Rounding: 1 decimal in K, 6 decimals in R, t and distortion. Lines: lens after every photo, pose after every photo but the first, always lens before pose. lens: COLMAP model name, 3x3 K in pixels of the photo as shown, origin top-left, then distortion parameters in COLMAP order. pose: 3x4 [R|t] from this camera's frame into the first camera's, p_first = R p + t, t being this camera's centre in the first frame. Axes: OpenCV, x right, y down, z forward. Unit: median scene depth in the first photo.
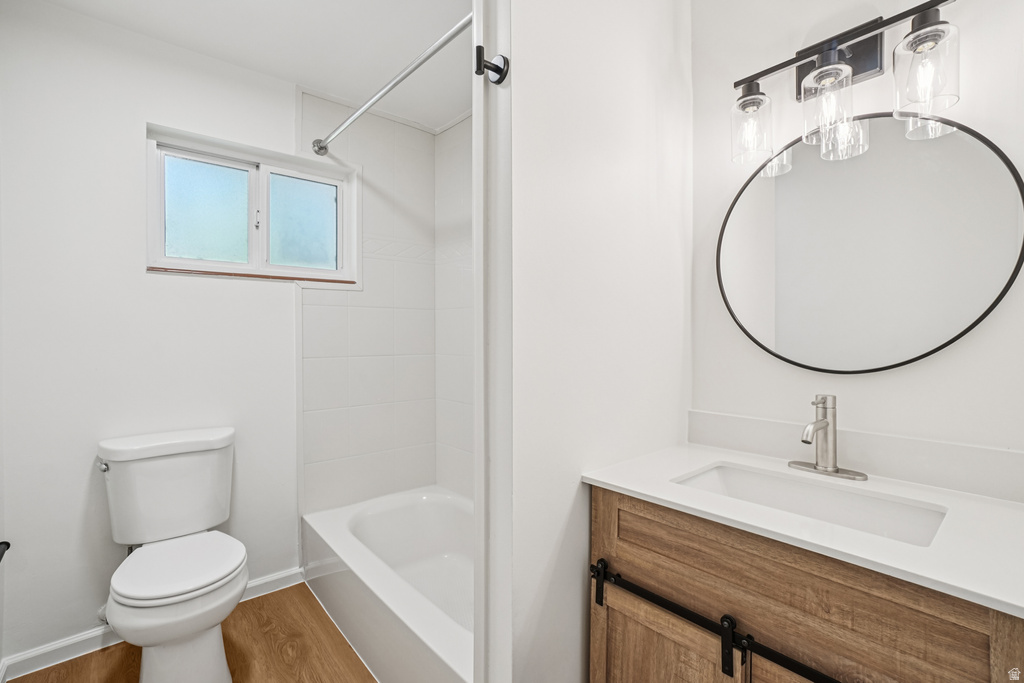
lens RADIAL K [[468.5, 0, 512.0], [0, 468.5, 341.5], [0, 0, 1]] dist [-0.066084, 0.028697]
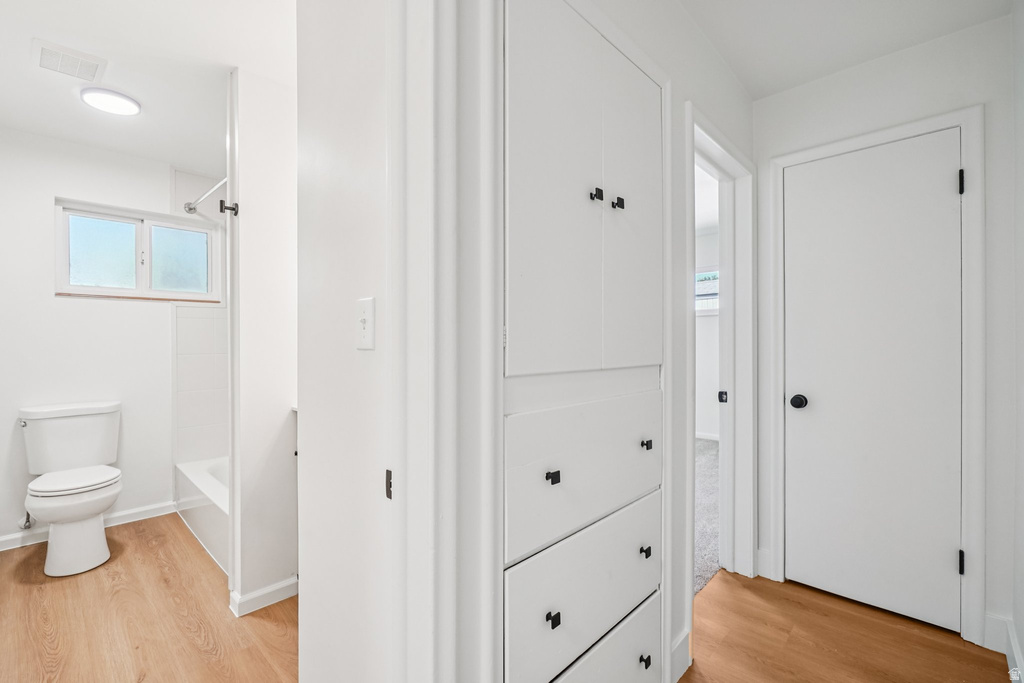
lens RADIAL K [[453.7, 0, 510.7], [0, 453.7, 342.7], [0, 0, 1]] dist [-0.013829, 0.000085]
pose [[0.994493, -0.006404, 0.104606, 0.469871], [0.007656, 0.999904, -0.011572, 0.024633], [-0.104522, 0.012309, 0.994446, -0.545986]]
